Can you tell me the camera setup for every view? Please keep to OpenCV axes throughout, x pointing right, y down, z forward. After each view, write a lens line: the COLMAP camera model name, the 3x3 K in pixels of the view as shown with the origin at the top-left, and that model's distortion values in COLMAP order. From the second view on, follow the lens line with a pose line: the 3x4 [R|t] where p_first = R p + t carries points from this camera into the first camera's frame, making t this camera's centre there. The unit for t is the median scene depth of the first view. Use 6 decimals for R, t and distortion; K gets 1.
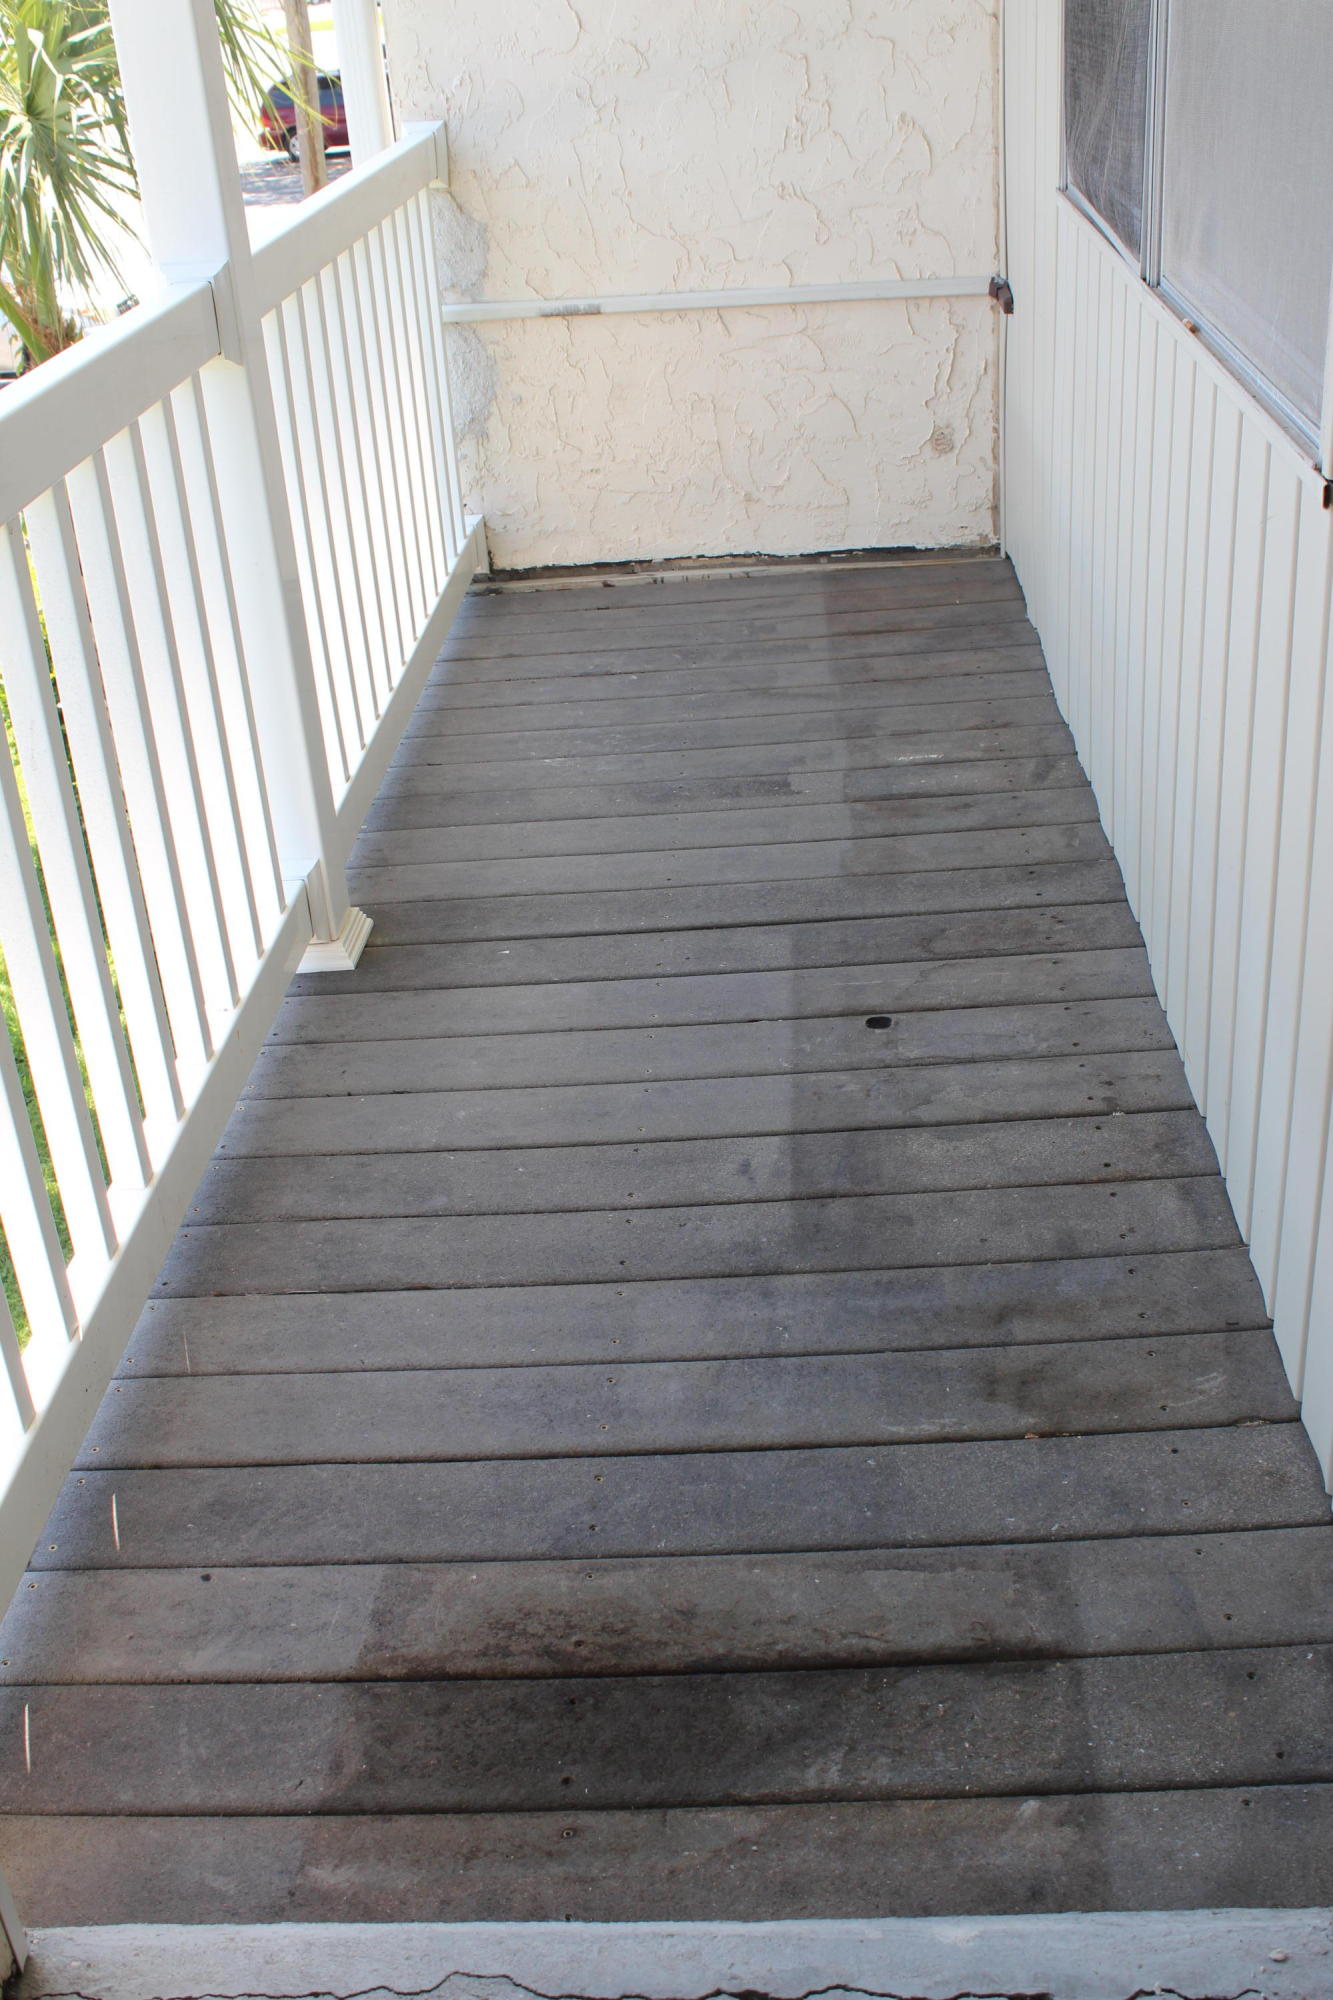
lens RADIAL K [[2129.1, 0, 666.5], [0, 2129.1, 1000.0], [0, 0, 1]] dist [-0.119444, 0.145748]
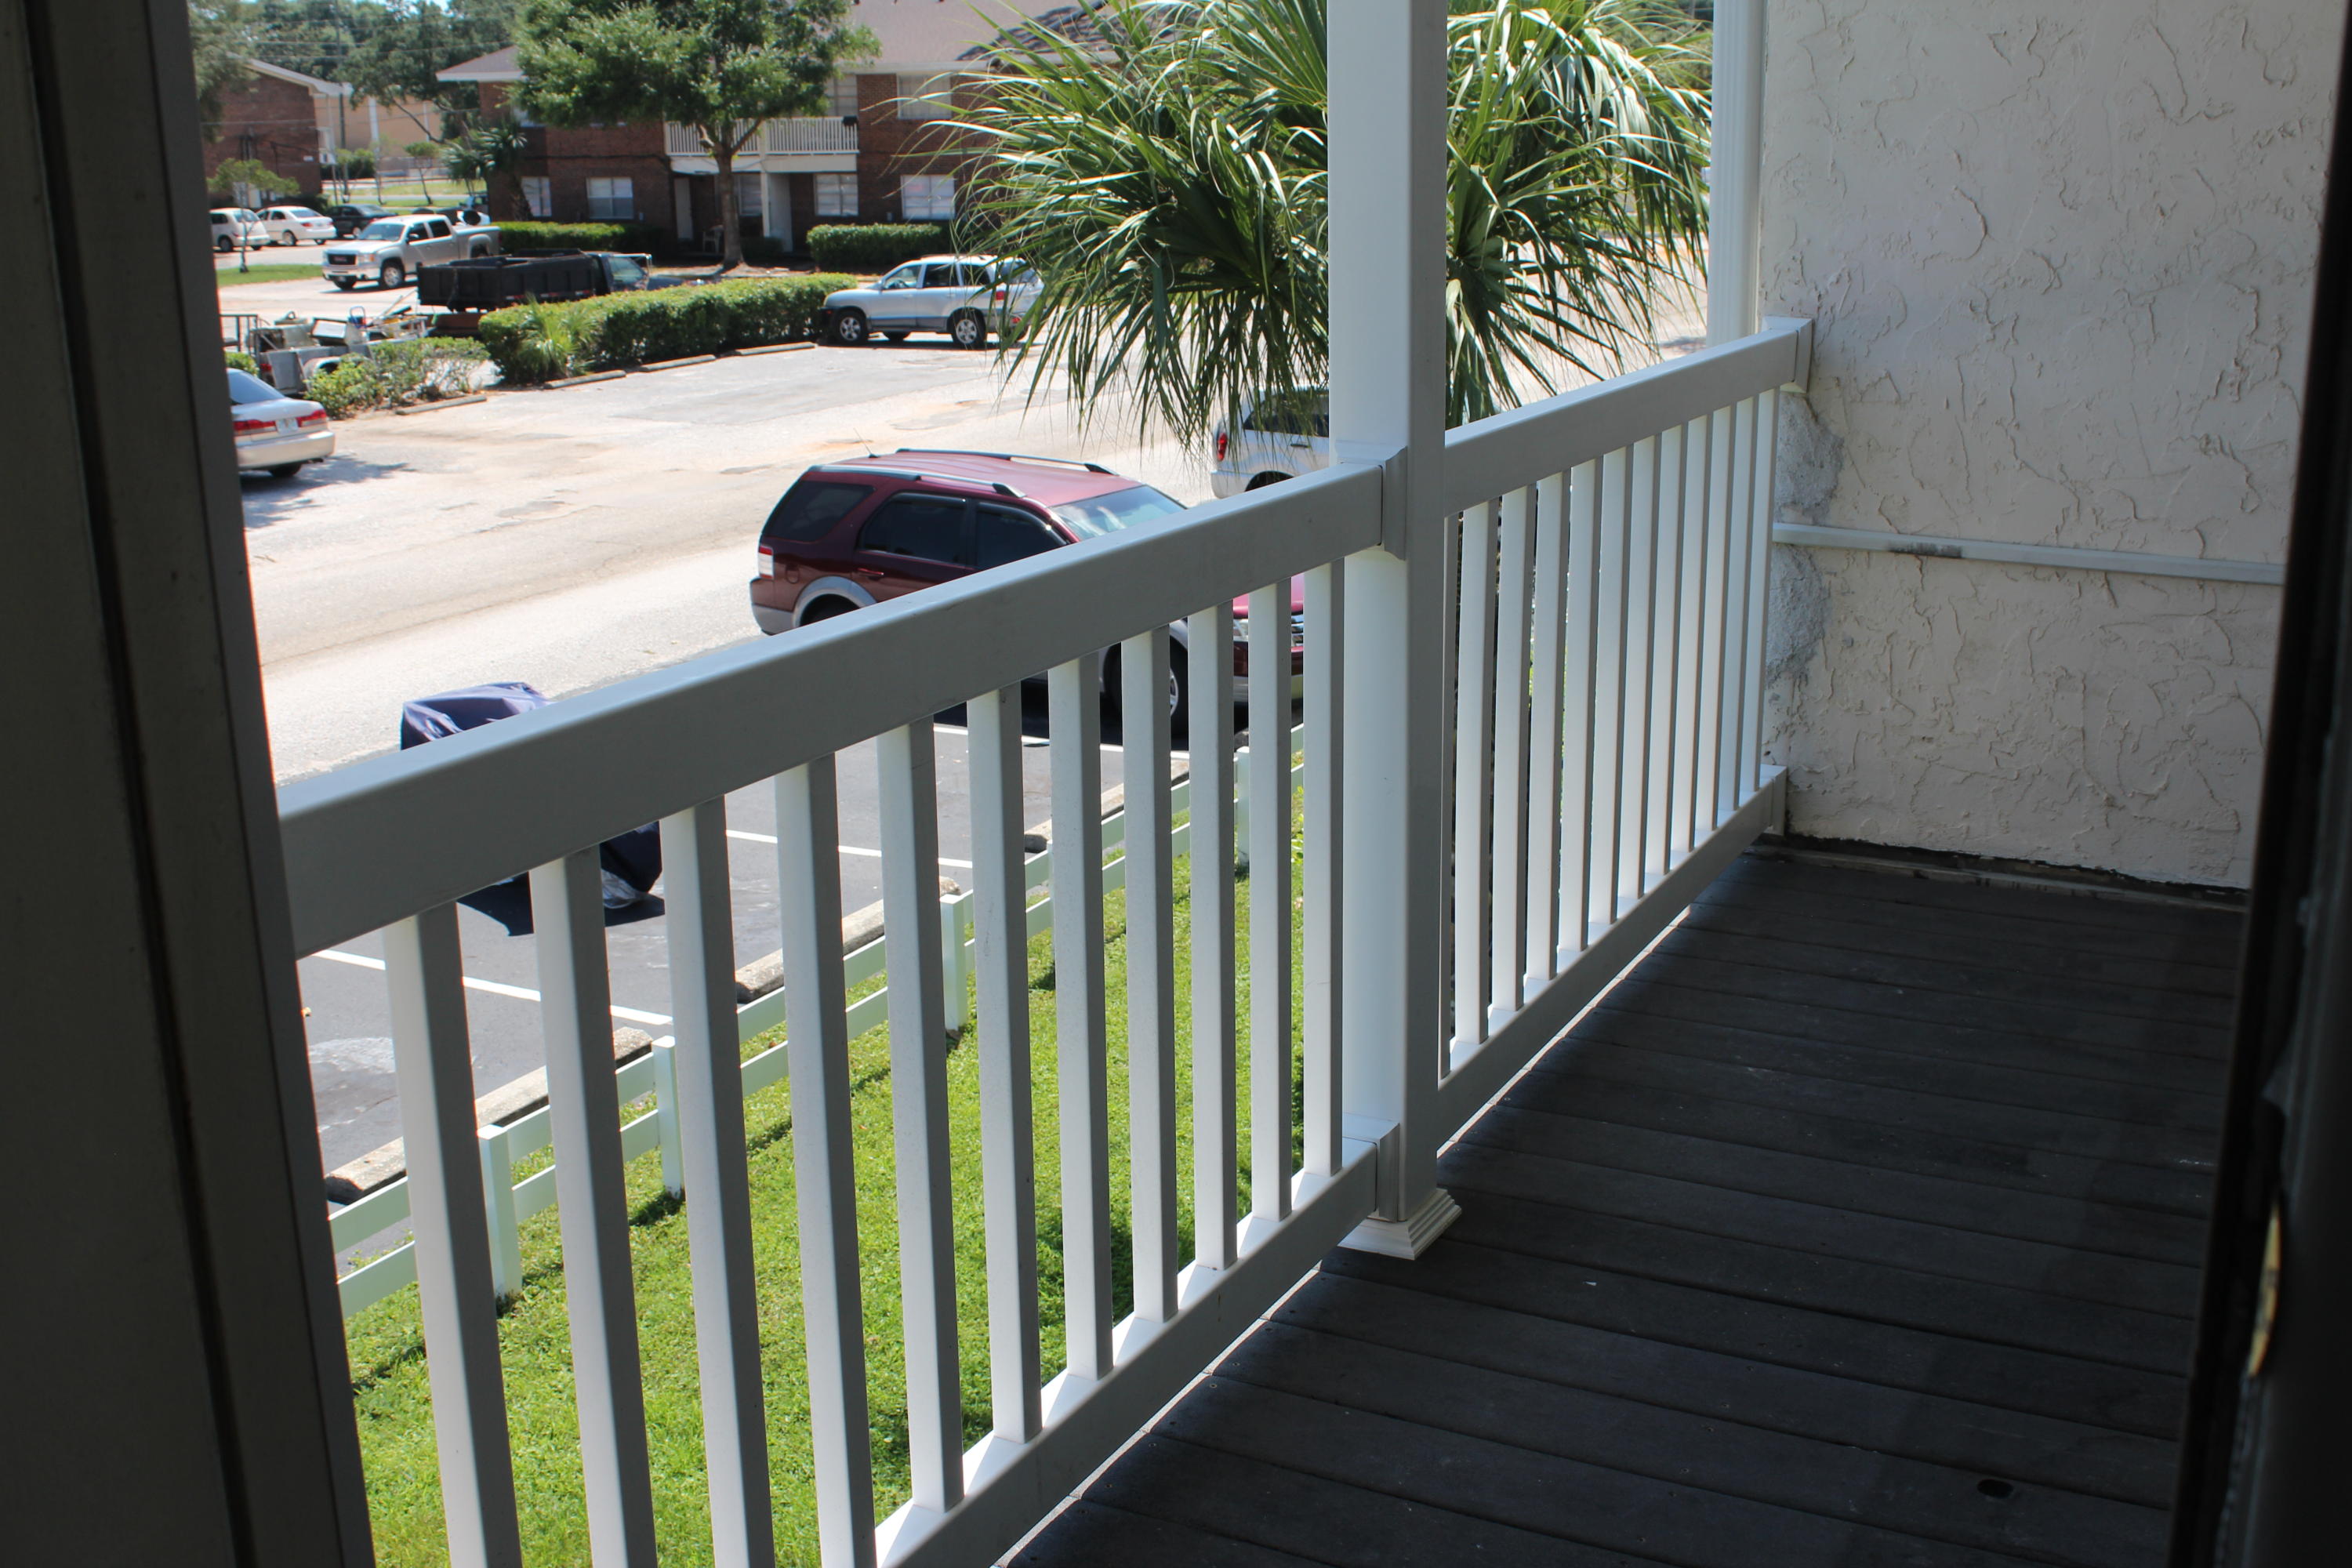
lens RADIAL K [[2503.9, 0, 1176.0], [0, 2503.9, 784.0], [0, 0, 1]] dist [-0.119444, 0.145748]
pose [[0.900575, 0.169888, -0.400129, 0.096402], [-0.244828, 0.958823, -0.143936, -0.021901], [0.359200, 0.227588, 0.905085, 0.017825]]
